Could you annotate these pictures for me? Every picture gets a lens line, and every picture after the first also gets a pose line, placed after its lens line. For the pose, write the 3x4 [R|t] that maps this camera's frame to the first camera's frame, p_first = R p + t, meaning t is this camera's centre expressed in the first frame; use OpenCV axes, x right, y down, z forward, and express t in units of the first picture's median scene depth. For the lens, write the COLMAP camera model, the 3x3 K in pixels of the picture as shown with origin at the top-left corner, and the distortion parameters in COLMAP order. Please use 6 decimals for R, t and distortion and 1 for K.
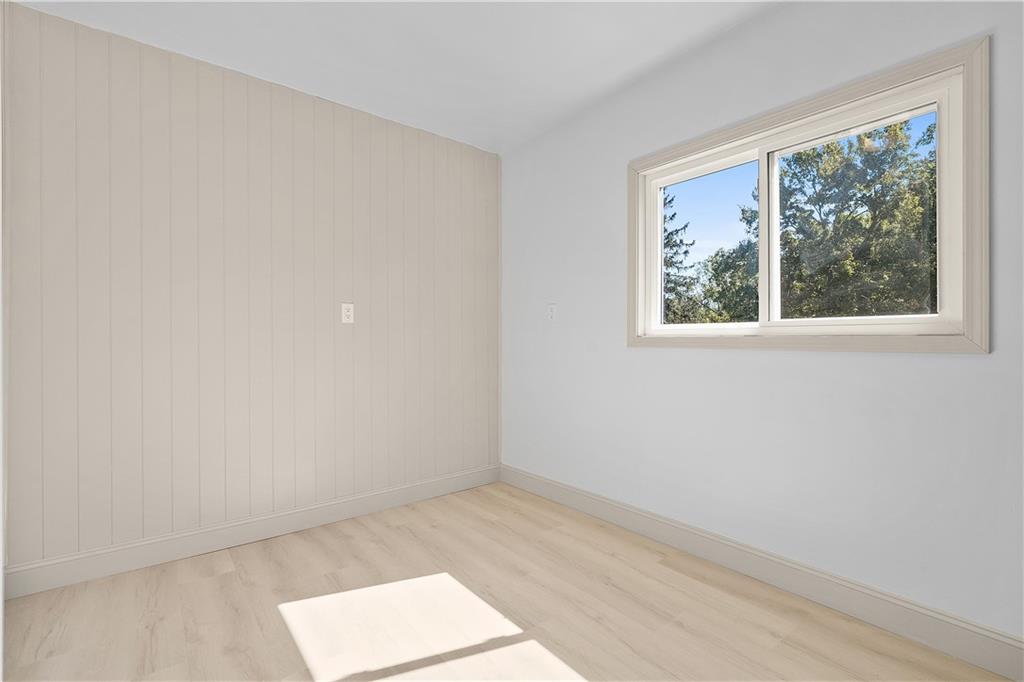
lens RADIAL K [[463.0, 0, 509.1], [0, 463.0, 340.1], [0, 0, 1]] dist [0.000531, 0.000424]
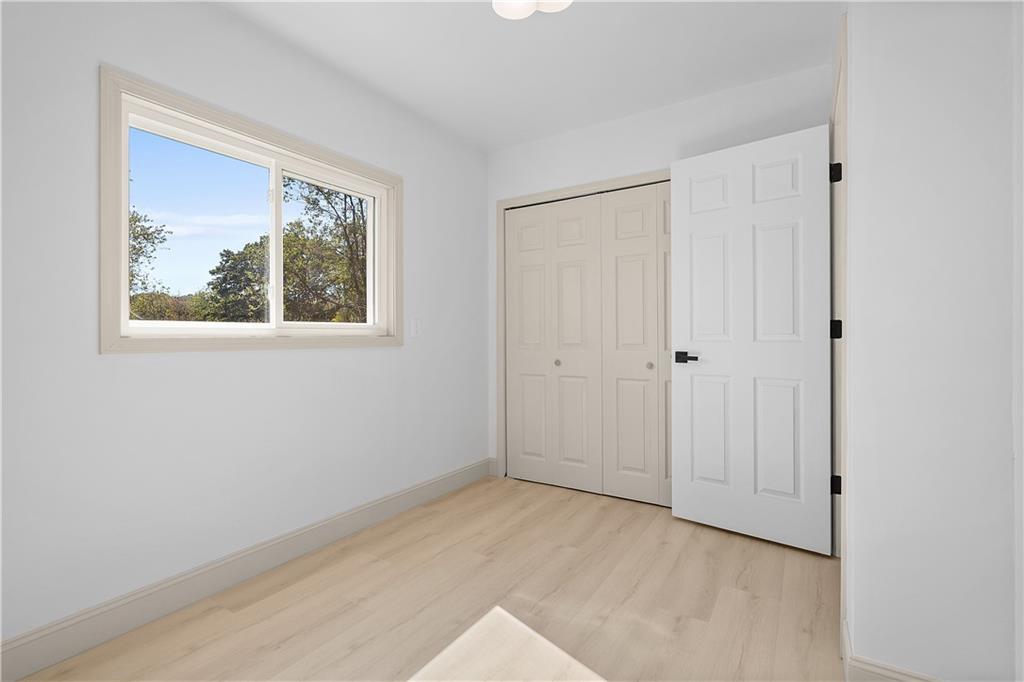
lens RADIAL K [[463.0, 0, 509.1], [0, 463.0, 340.1], [0, 0, 1]] dist [0.000531, 0.000424]
pose [[-0.313867, -0.002772, 0.949463, -0.670089], [0.014874, 0.999859, 0.007836, -0.001172], [-0.949350, 0.016581, -0.313781, 0.866873]]
